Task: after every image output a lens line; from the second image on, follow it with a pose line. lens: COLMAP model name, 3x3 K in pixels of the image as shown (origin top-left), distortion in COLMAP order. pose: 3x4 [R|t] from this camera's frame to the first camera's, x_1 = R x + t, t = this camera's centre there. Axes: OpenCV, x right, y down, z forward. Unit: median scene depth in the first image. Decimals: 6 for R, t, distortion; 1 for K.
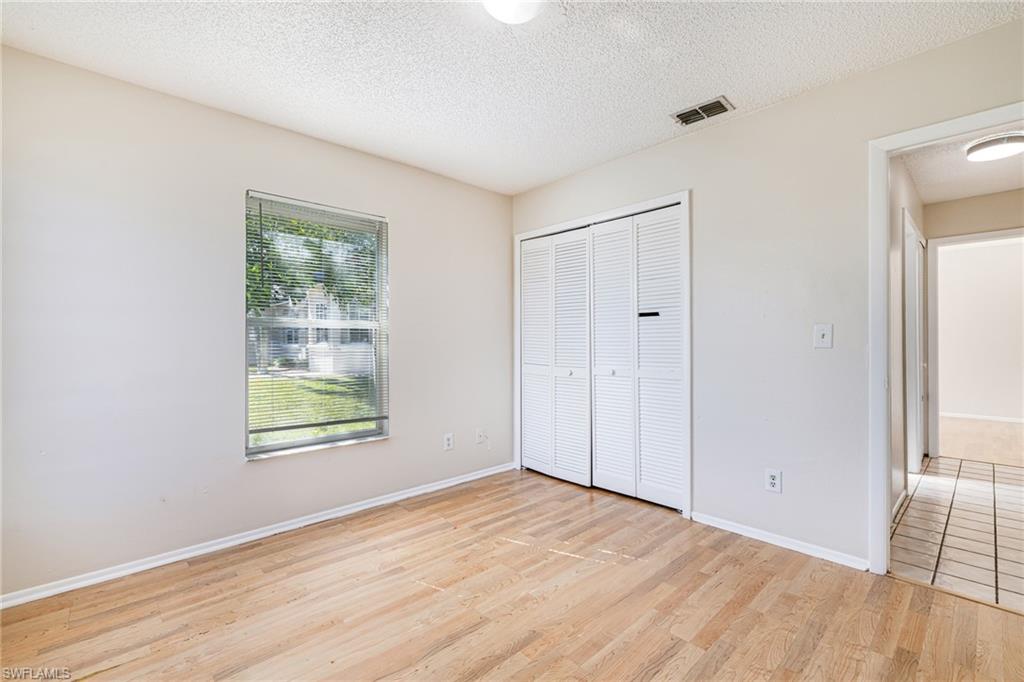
lens RADIAL K [[451.2, 0, 512.3], [0, 451.2, 343.6], [0, 0, 1]] dist [0.001062, -0.000051]
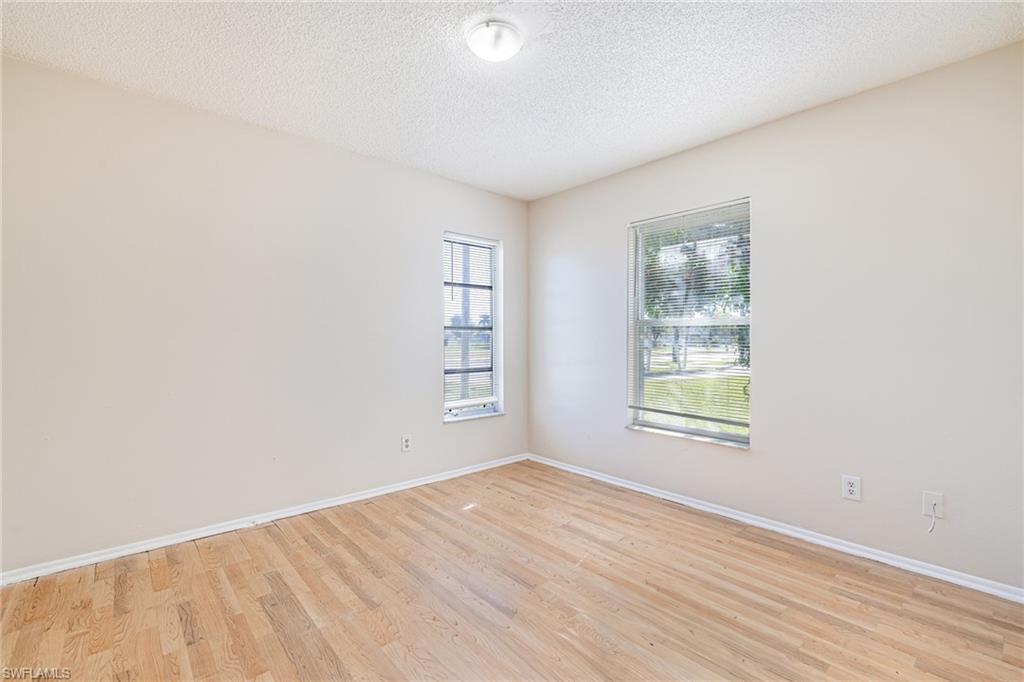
lens RADIAL K [[451.2, 0, 512.3], [0, 451.2, 343.6], [0, 0, 1]] dist [0.001062, -0.000051]
pose [[-0.031212, 0.017759, -0.999355, 0.679497], [-0.007439, 0.999810, 0.017999, -0.008822], [0.999485, 0.007996, -0.031074, 0.632638]]
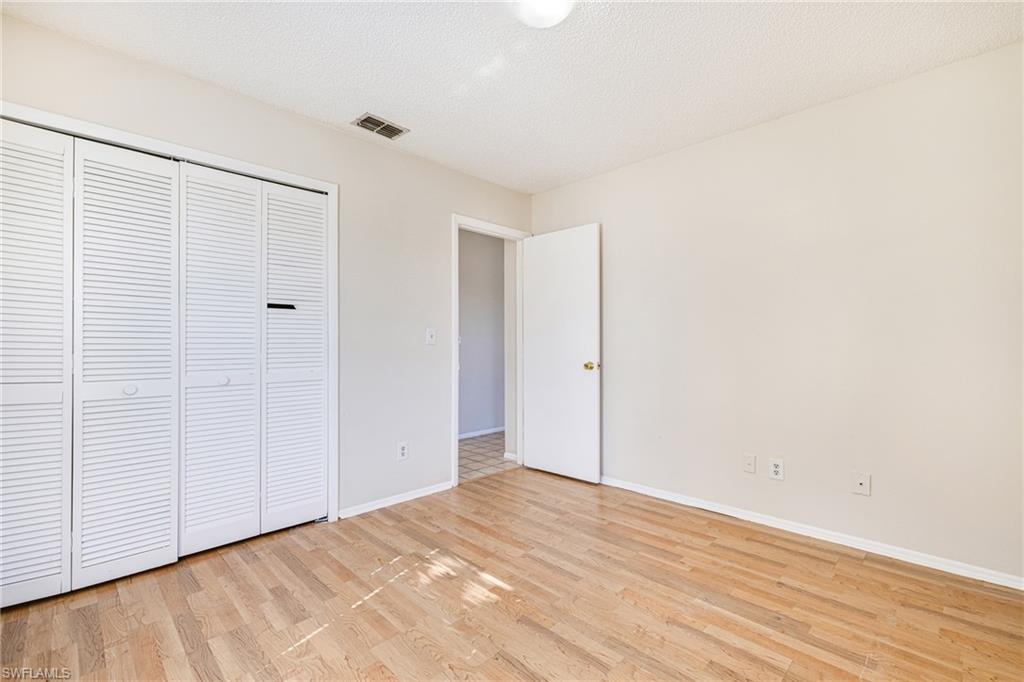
lens RADIAL K [[451.2, 0, 512.3], [0, 451.2, 343.6], [0, 0, 1]] dist [0.001062, -0.000051]
pose [[-0.037207, 0.007352, 0.999281, -0.597571], [0.007921, 0.999944, -0.007062, 0.015362], [-0.999276, 0.007652, -0.037263, 0.648421]]
